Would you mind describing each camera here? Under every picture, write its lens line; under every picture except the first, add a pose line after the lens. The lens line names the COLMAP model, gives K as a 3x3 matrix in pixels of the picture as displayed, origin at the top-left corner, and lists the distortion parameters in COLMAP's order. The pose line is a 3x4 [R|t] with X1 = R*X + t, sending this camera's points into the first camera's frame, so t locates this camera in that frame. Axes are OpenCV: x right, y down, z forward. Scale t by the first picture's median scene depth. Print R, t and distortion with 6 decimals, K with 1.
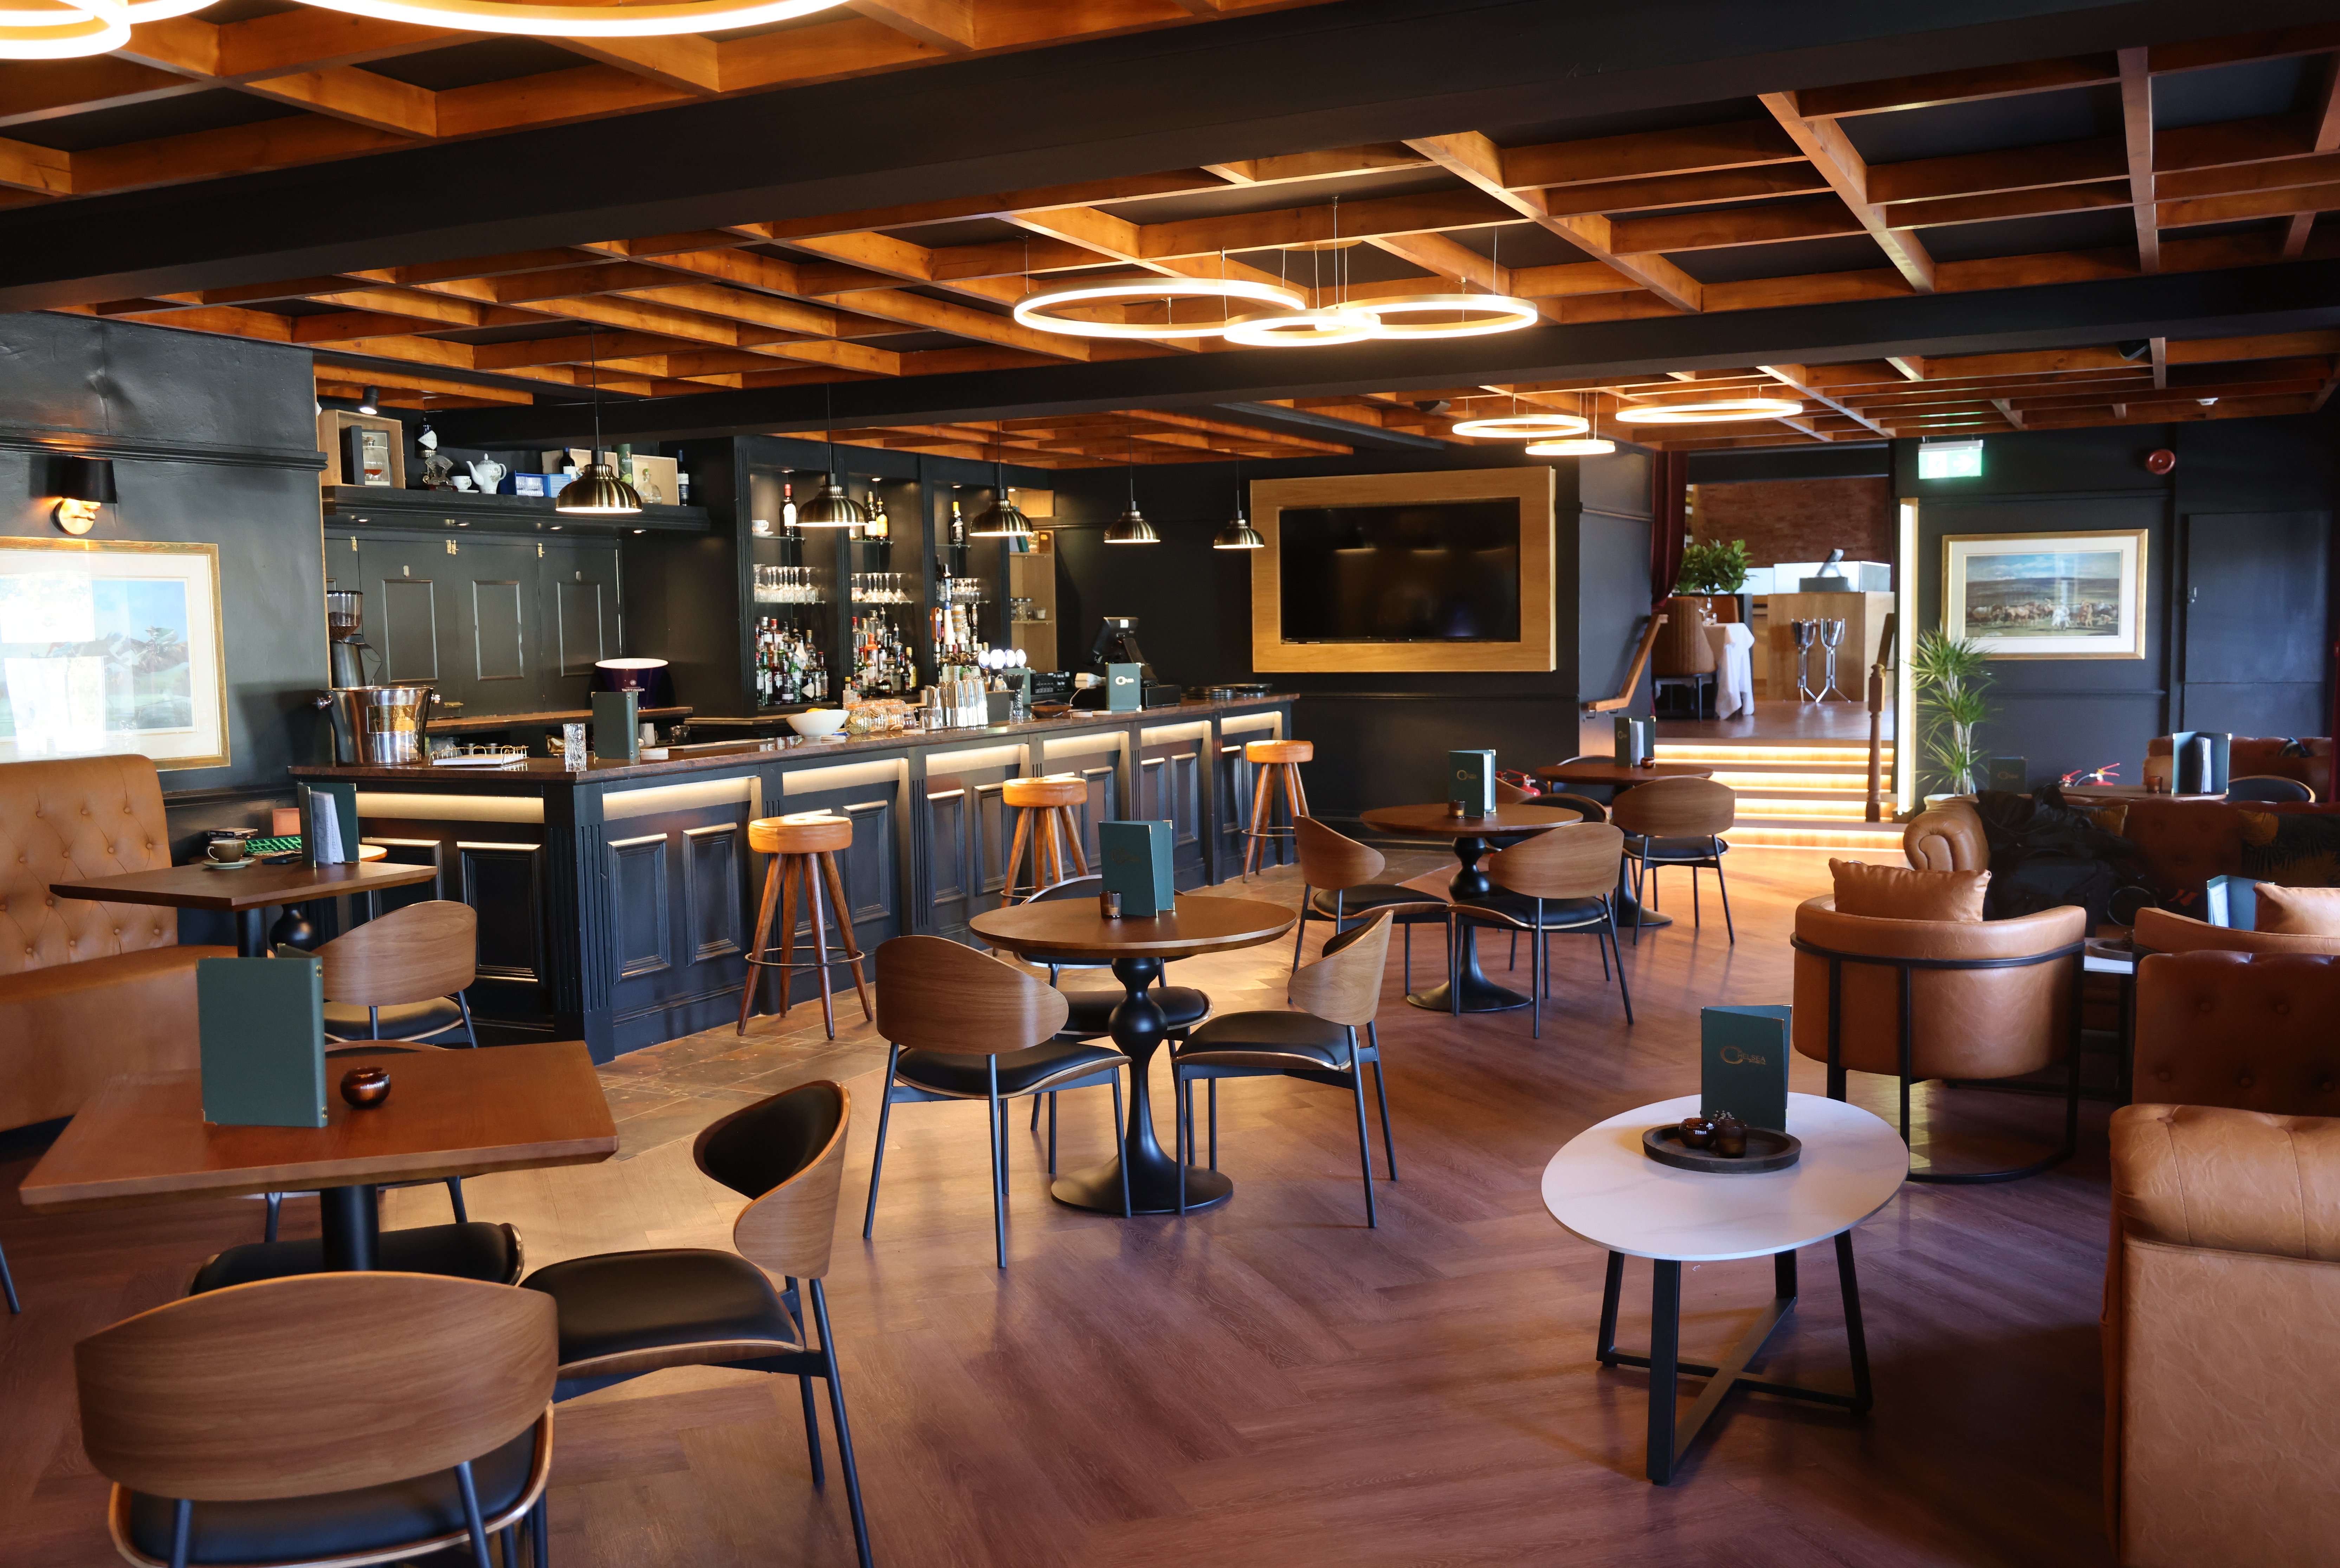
lens RADIAL K [[2022.1, 0, 1170.0], [0, 2022.1, 784.0], [0, 0, 1]] dist [-0.036674, 0.006570]
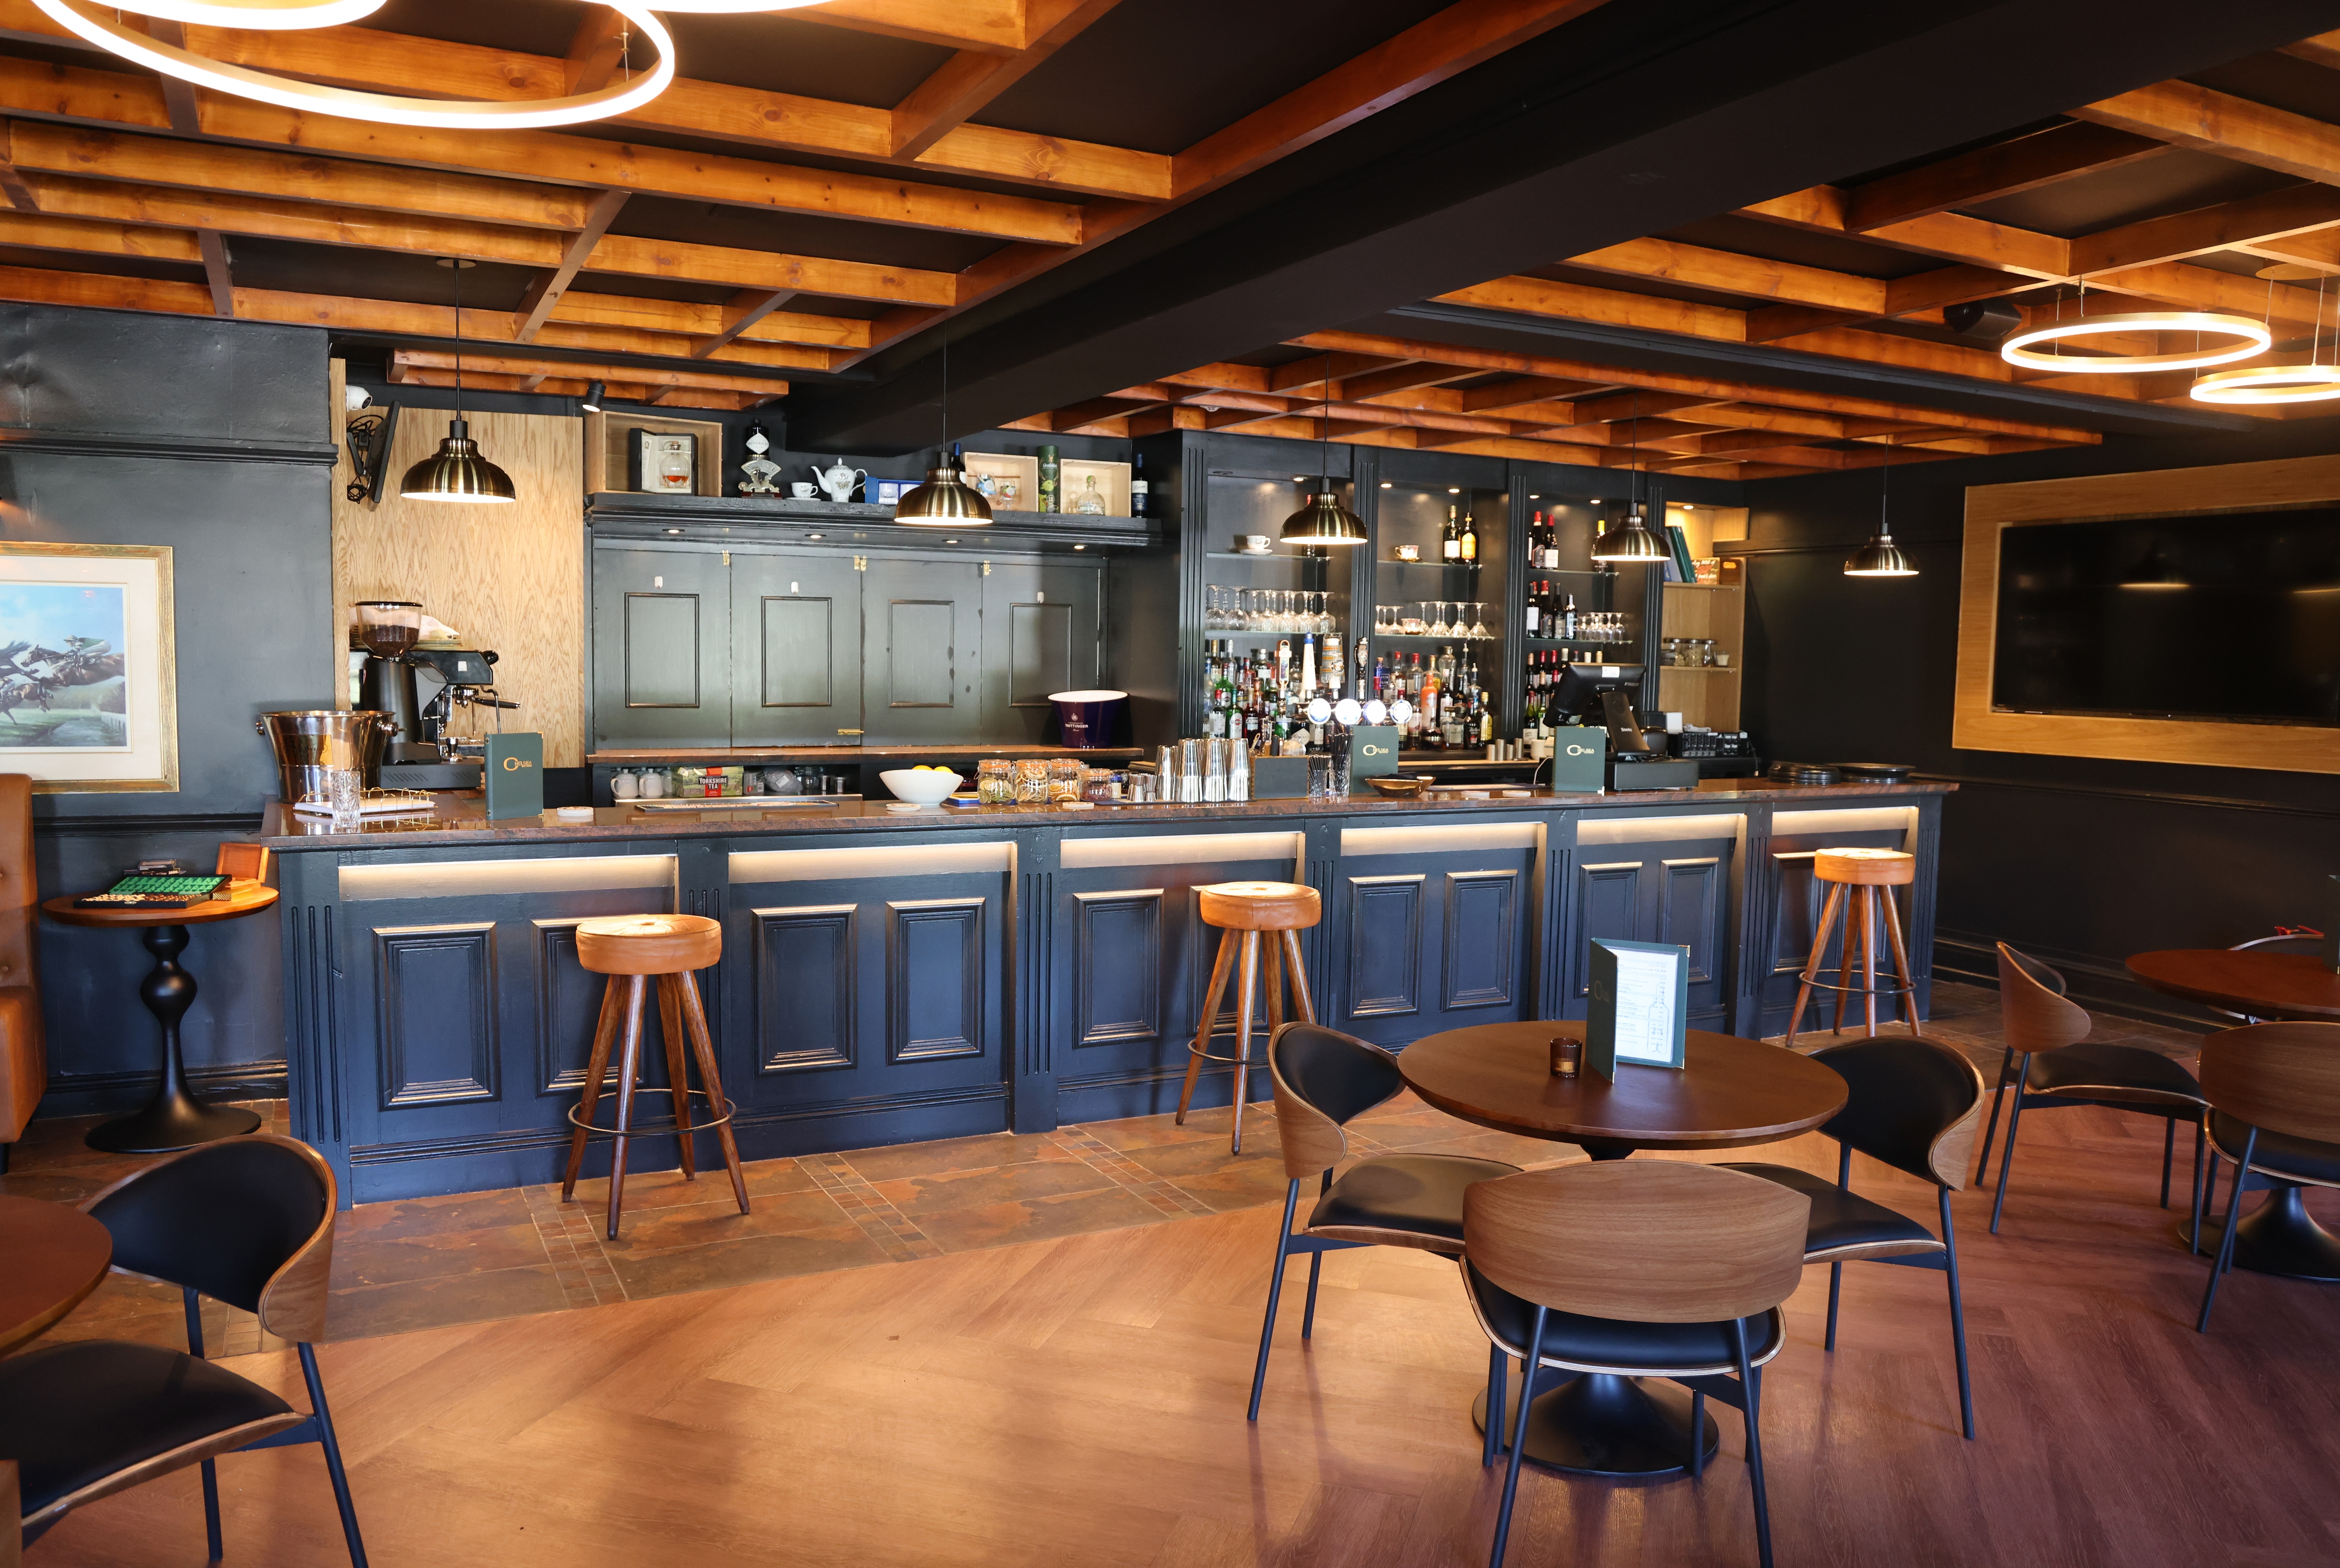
lens RADIAL K [[1591.1, 0, 1428.2], [0, 1591.1, 821.8], [0, 0, 1]] dist [-0.093324, 0.047116]
pose [[0.816522, 0.089134, -0.570392, 0.248336], [-0.078243, 0.995979, 0.043634, -0.044777], [0.571988, 0.009001, 0.820213, 0.487643]]
